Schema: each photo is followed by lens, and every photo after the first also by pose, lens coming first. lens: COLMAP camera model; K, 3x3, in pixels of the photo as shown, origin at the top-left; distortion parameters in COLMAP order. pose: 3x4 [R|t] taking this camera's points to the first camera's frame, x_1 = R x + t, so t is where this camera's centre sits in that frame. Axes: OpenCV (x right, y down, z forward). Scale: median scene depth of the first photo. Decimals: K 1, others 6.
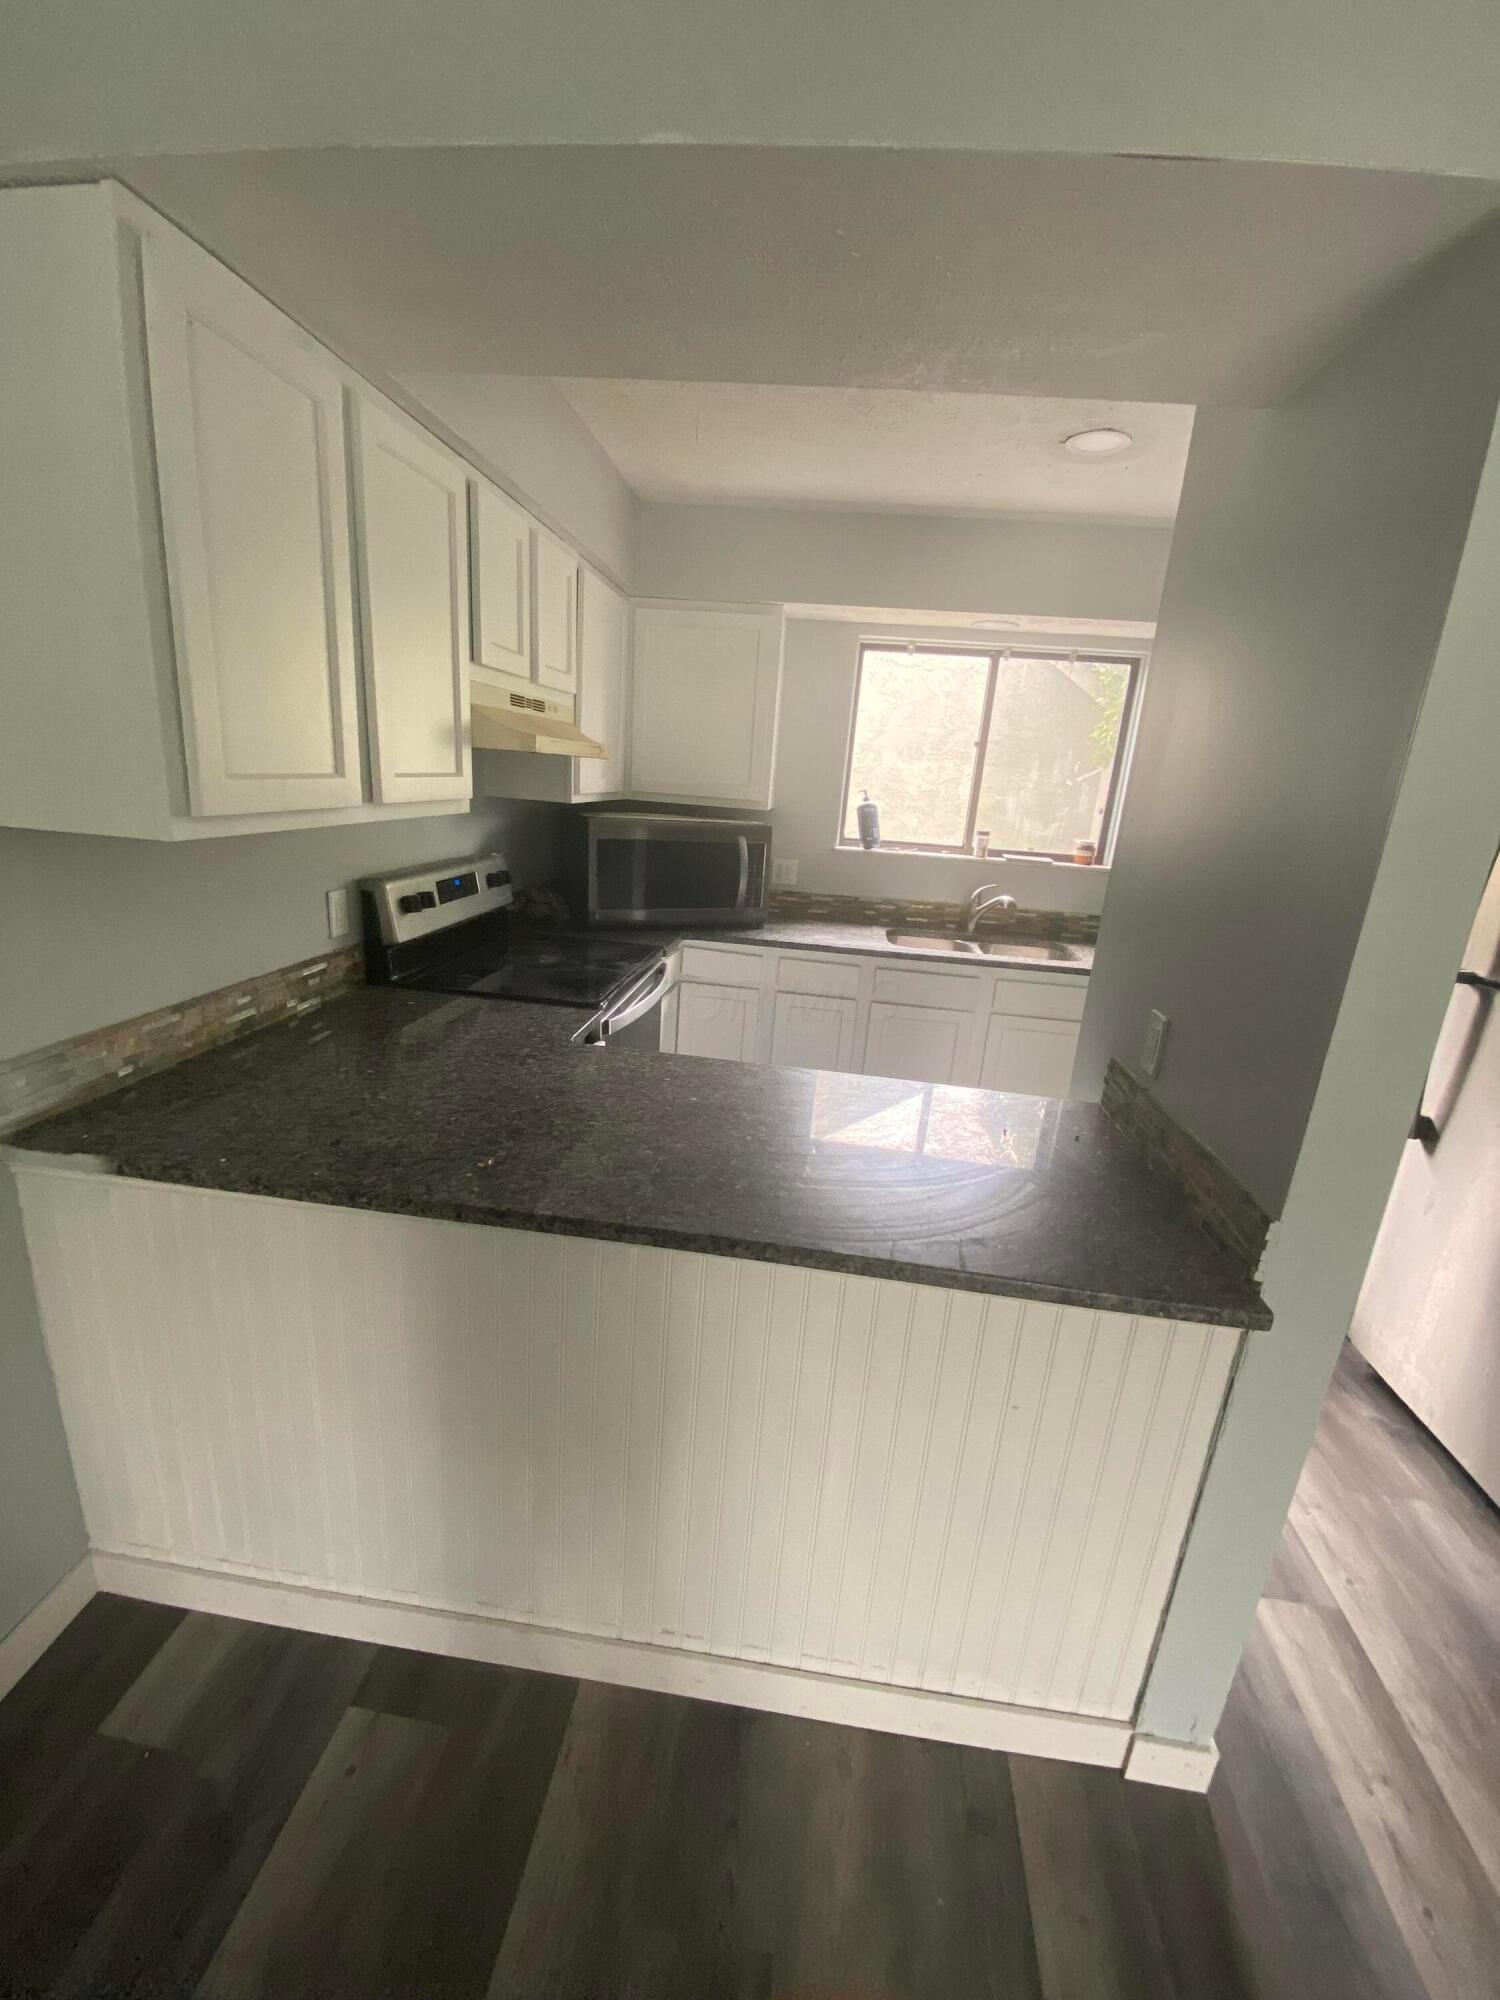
lens RADIAL K [[817.3, 0, 750.1], [0, 817.3, 1003.2], [0, 0, 1]] dist [-0.000449, -0.000060]
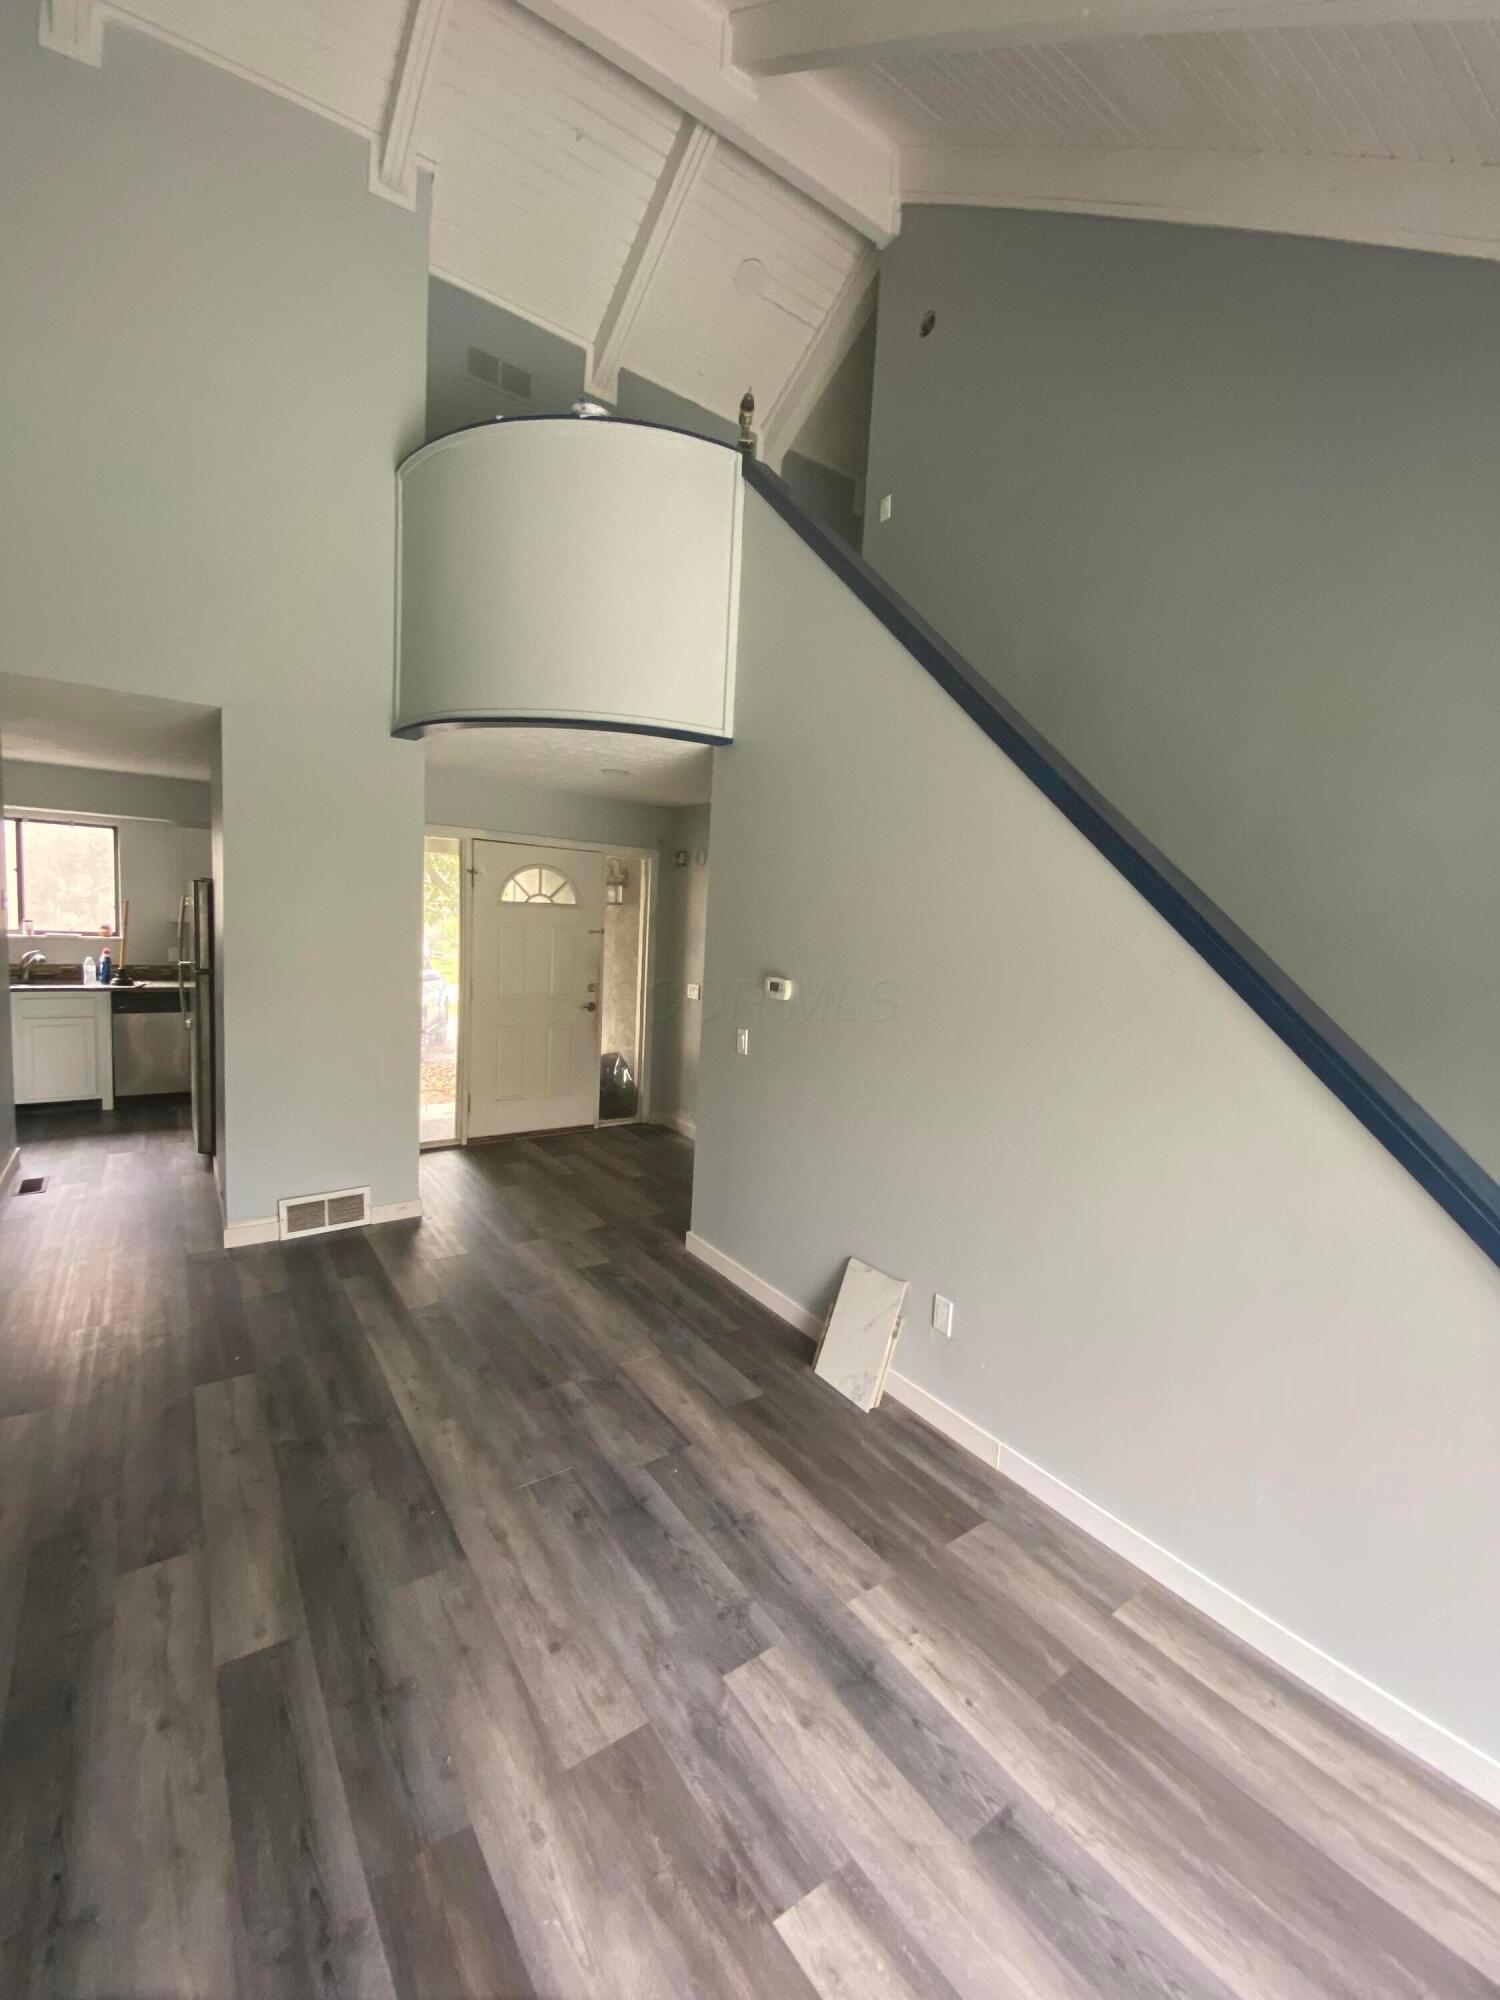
lens RADIAL K [[817.3, 0, 745.5], [0, 817.3, 1000.3], [0, 0, 1]] dist [-0.000449, -0.000060]
pose [[0.744760, -0.098053, 0.660090, 0.261428], [0.181174, 0.981704, -0.058587, 0.319510], [-0.642268, 0.163224, 0.748899, -1.188507]]
